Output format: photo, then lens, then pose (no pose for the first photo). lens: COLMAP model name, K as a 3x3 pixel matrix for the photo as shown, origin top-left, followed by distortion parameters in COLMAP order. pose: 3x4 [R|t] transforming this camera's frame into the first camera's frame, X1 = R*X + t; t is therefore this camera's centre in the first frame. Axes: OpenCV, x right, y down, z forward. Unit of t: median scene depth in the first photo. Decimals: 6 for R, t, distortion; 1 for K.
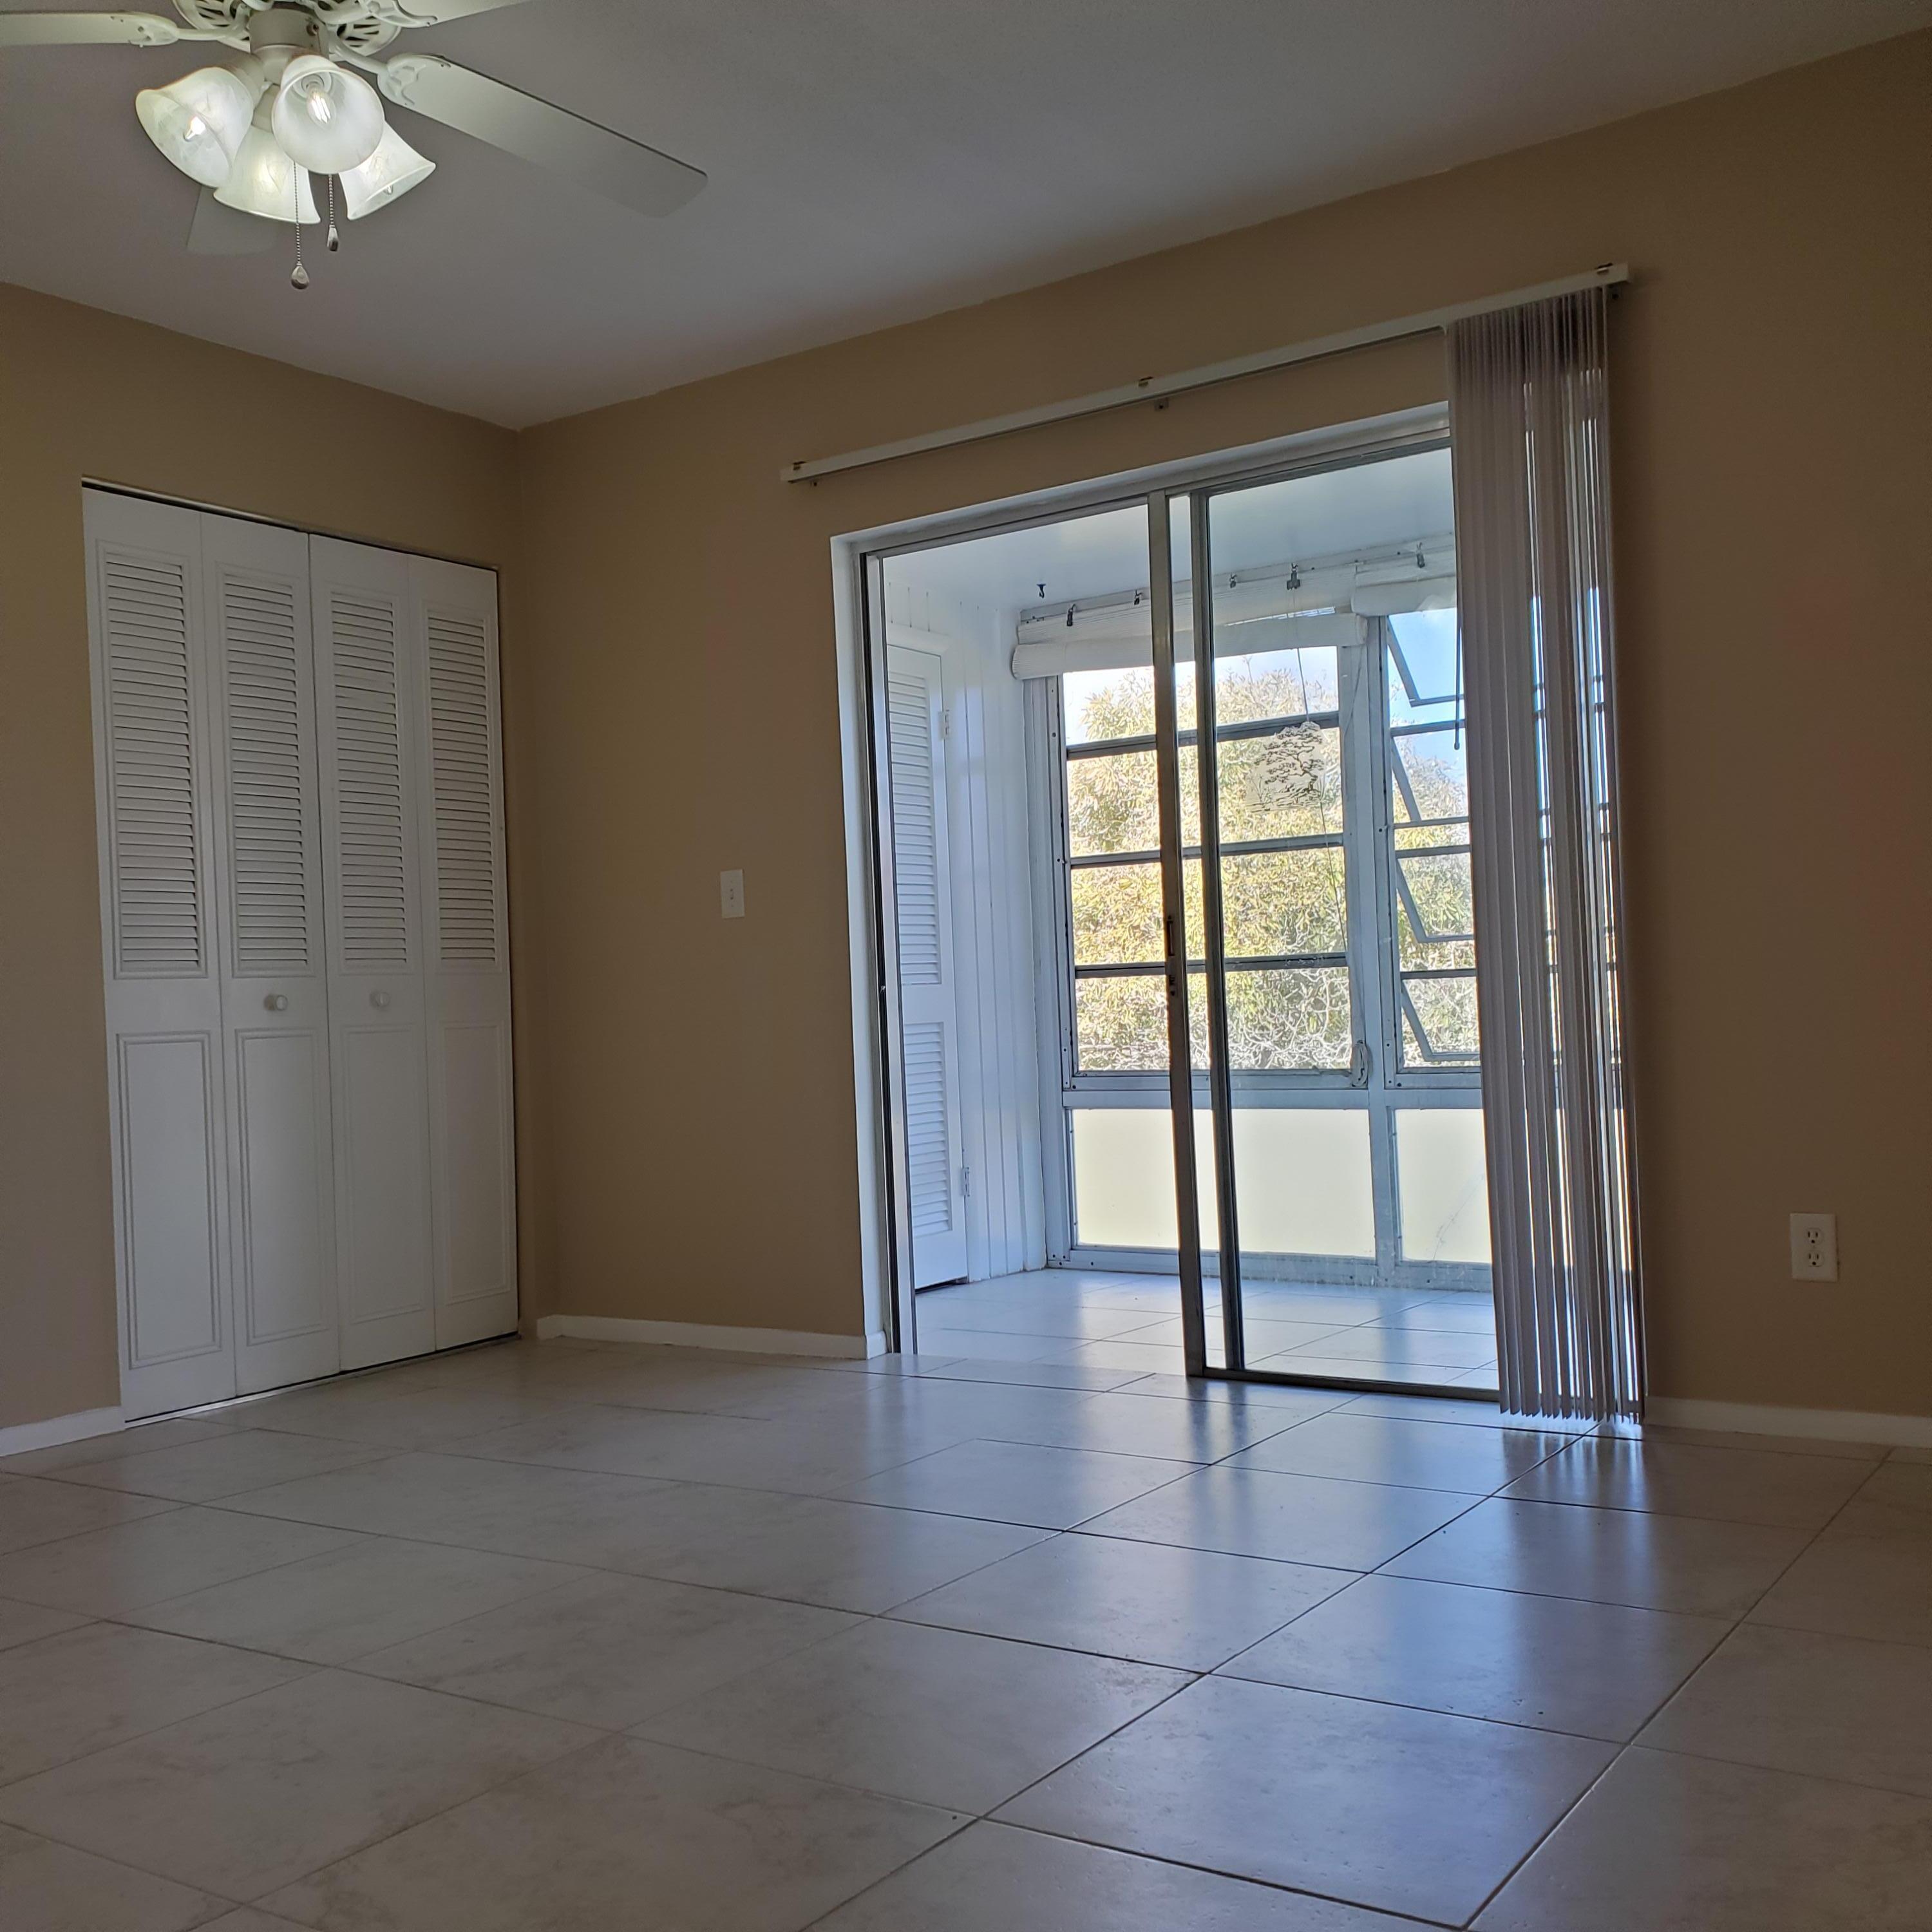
lens RADIAL K [[1963.3, 0, 966.8], [0, 1963.3, 979.1], [0, 0, 1]] dist [0.017939, 0.000000]
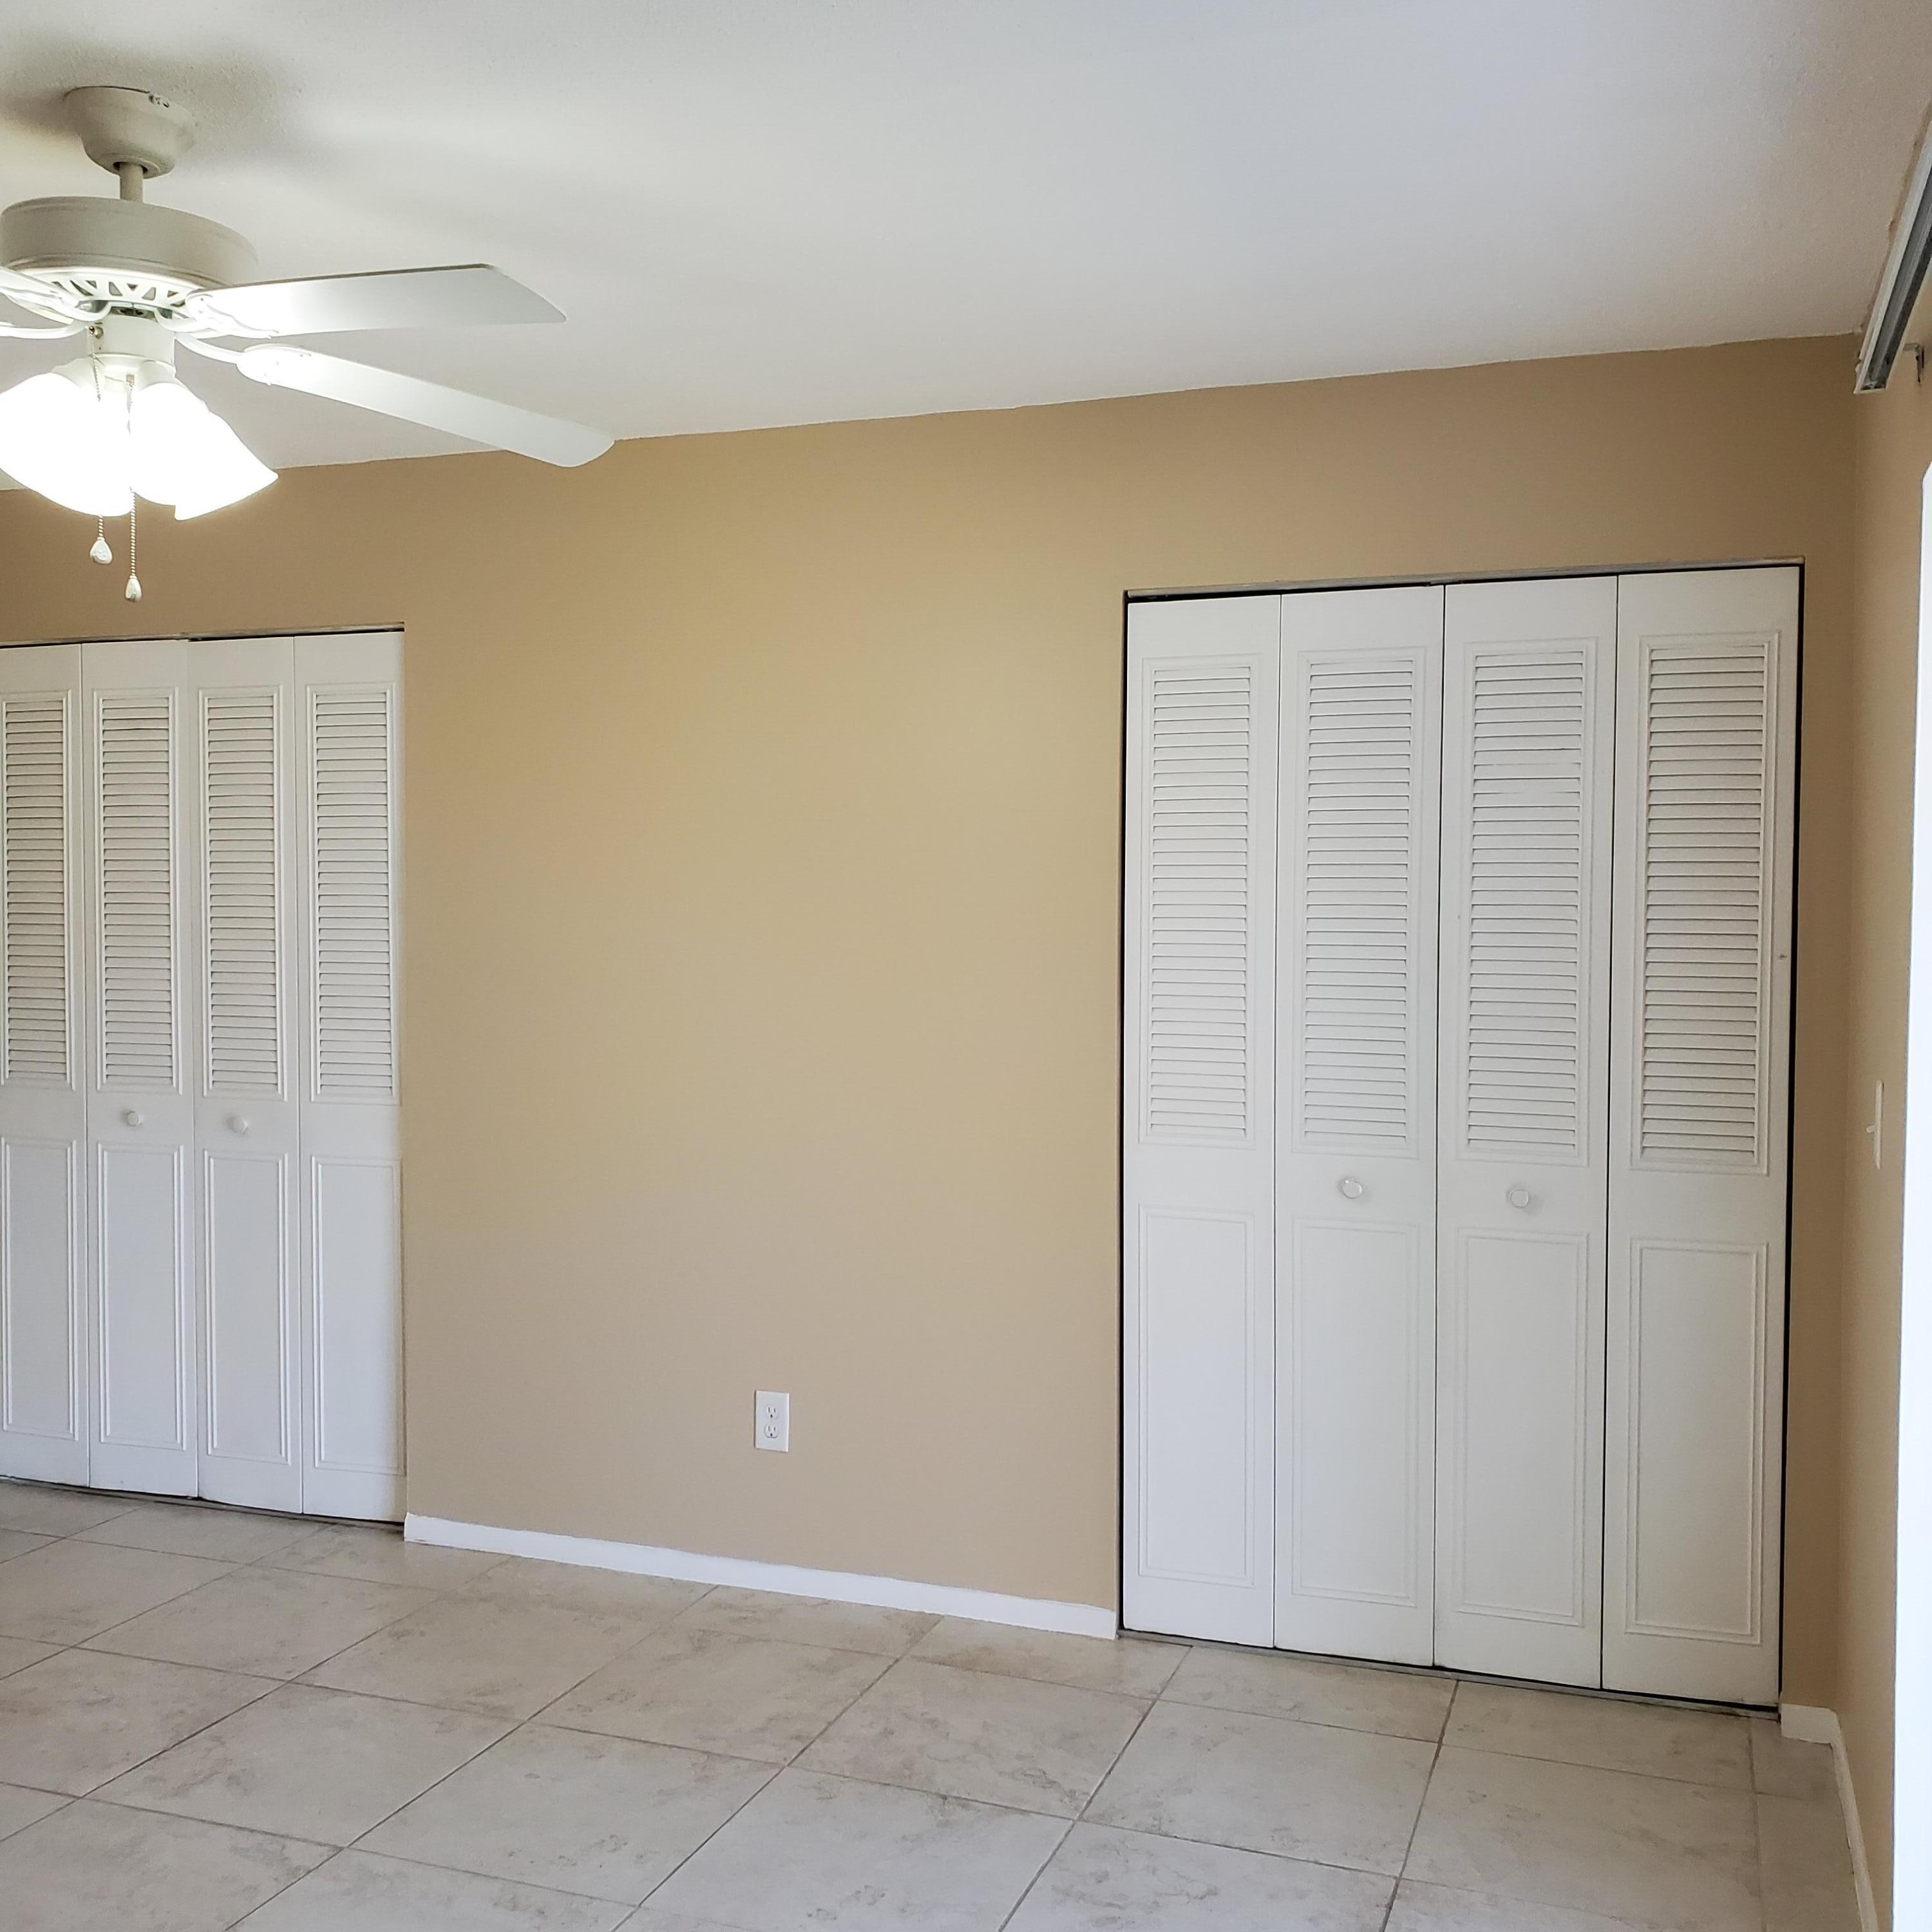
lens RADIAL K [[1963.3, 0, 966.6], [0, 1963.3, 963.2], [0, 0, 1]] dist [0.017939, 0.000000]
pose [[0.251088, 0.063693, -0.965867, 0.280670], [-0.008545, 0.997940, 0.063587, -0.095650], [0.967927, -0.007712, 0.251114, 0.473487]]
